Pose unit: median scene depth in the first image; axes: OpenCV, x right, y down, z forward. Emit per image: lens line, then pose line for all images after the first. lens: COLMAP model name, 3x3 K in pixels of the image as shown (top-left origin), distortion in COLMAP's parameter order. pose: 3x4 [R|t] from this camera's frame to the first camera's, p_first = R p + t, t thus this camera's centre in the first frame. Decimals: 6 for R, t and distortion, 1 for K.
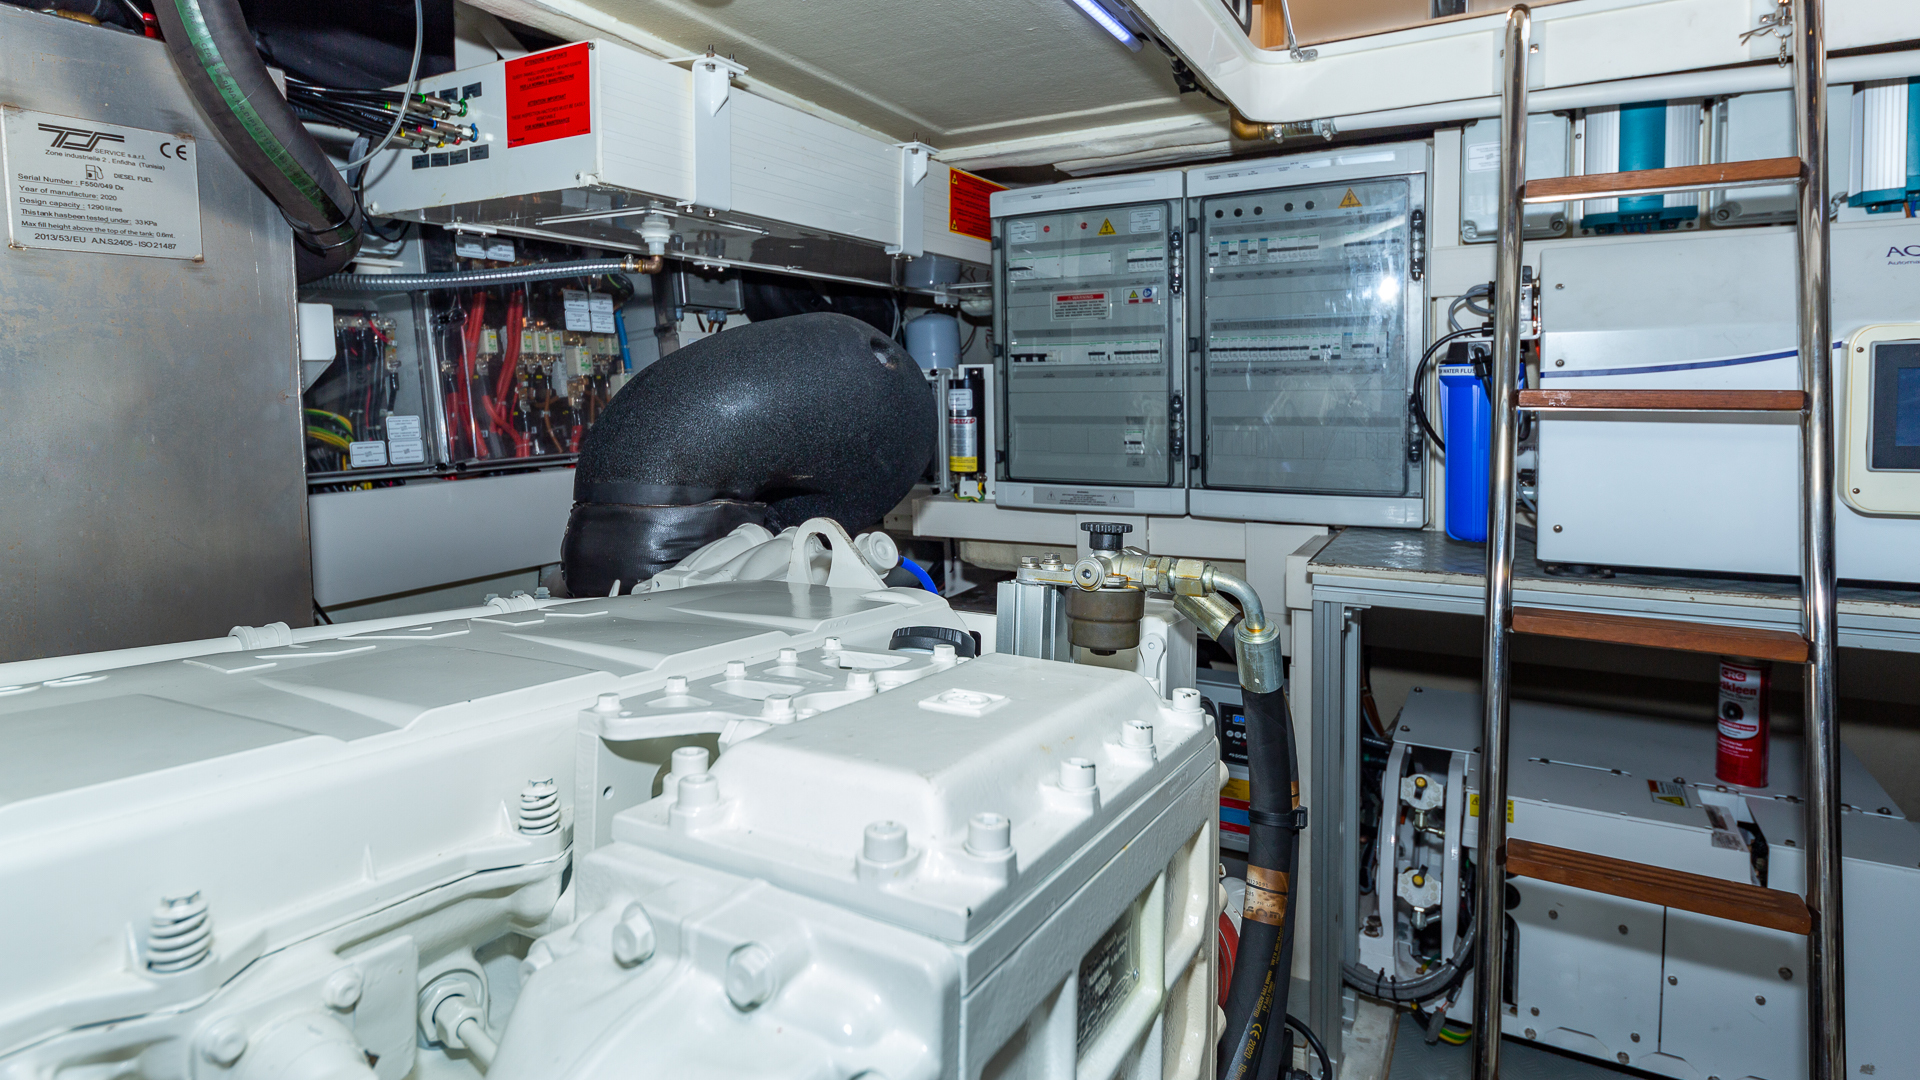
lens RADIAL K [[1009.7, 0, 953.9], [0, 1009.7, 420.0], [0, 0, 1]] dist [0.004810, 0.000271]
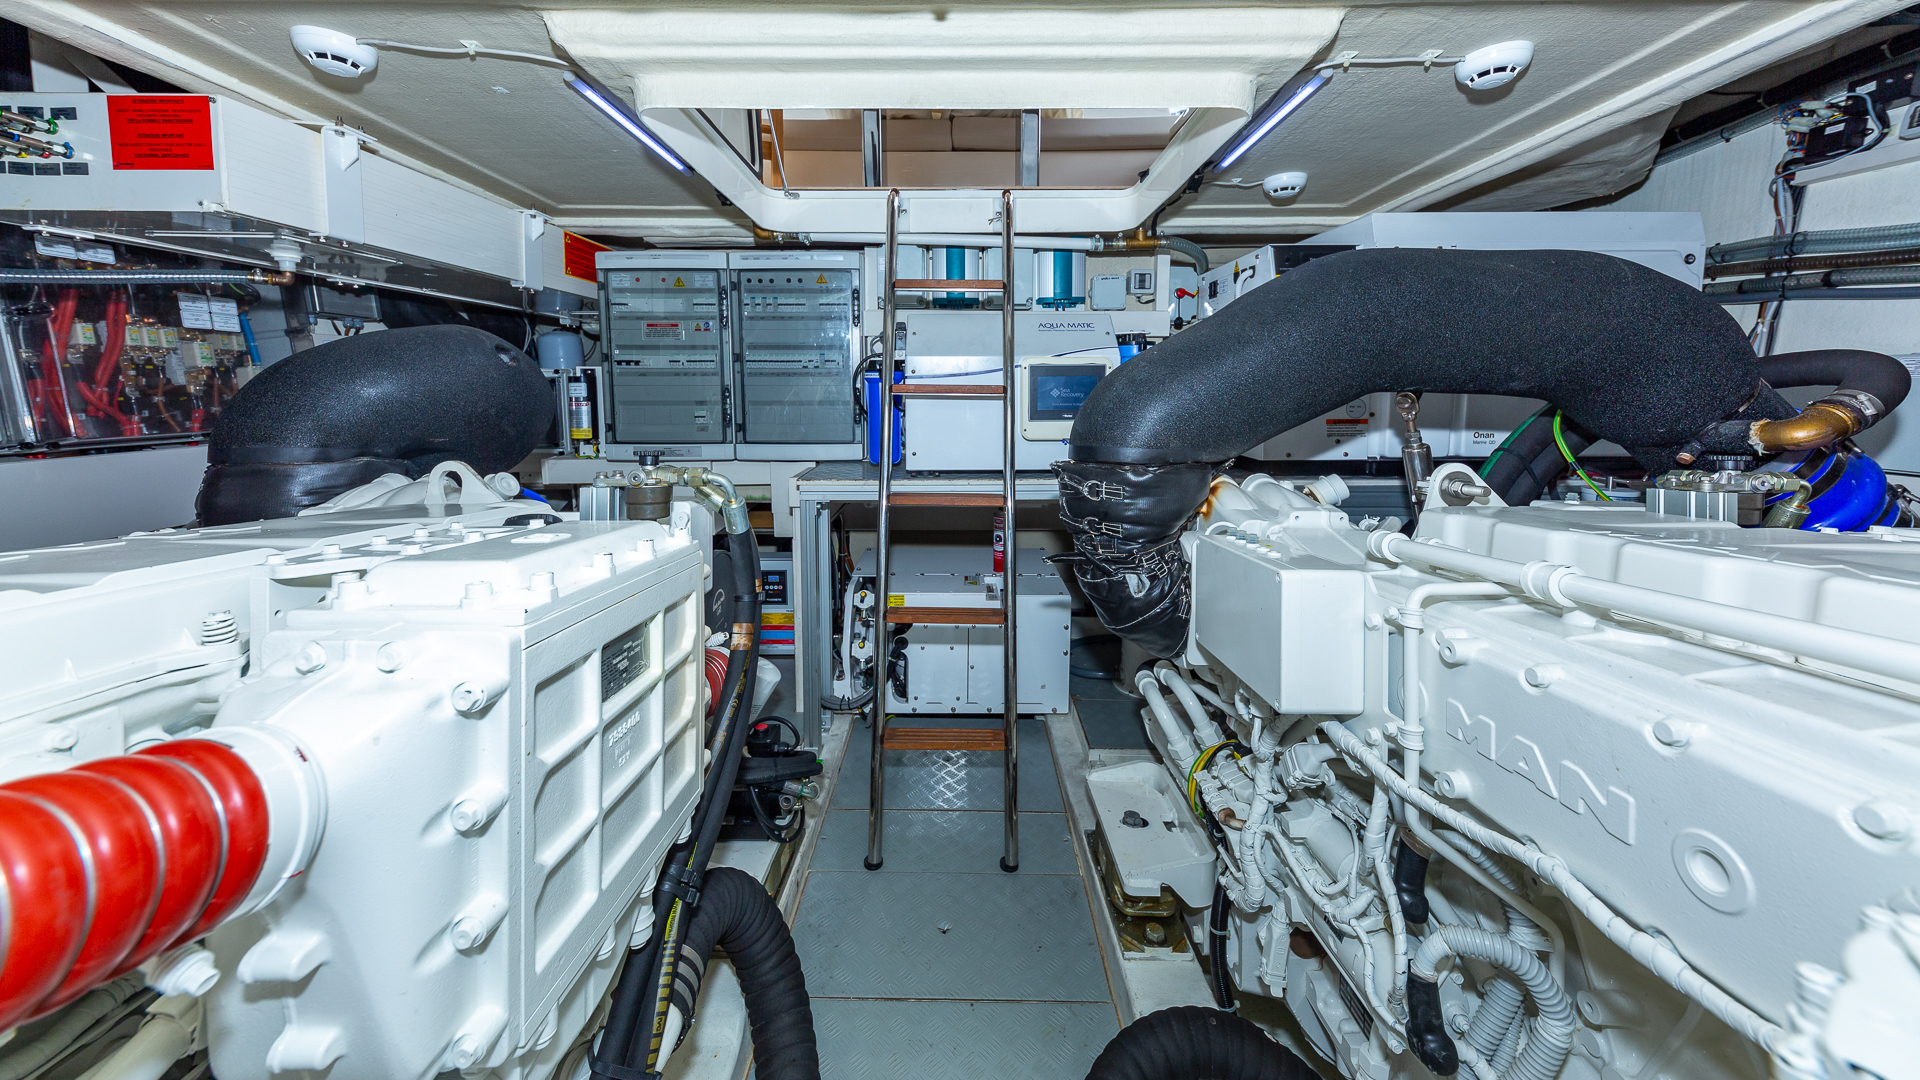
lens RADIAL K [[647.6, 0, 957.1], [0, 647.6, 430.5], [0, 0, 1]] dist [0.020530, -0.006110]
pose [[0.872176, -0.022549, 0.488673, 0.029591], [0.007136, 0.999417, 0.033381, 0.014106], [-0.489141, -0.025627, 0.871828, -0.132520]]
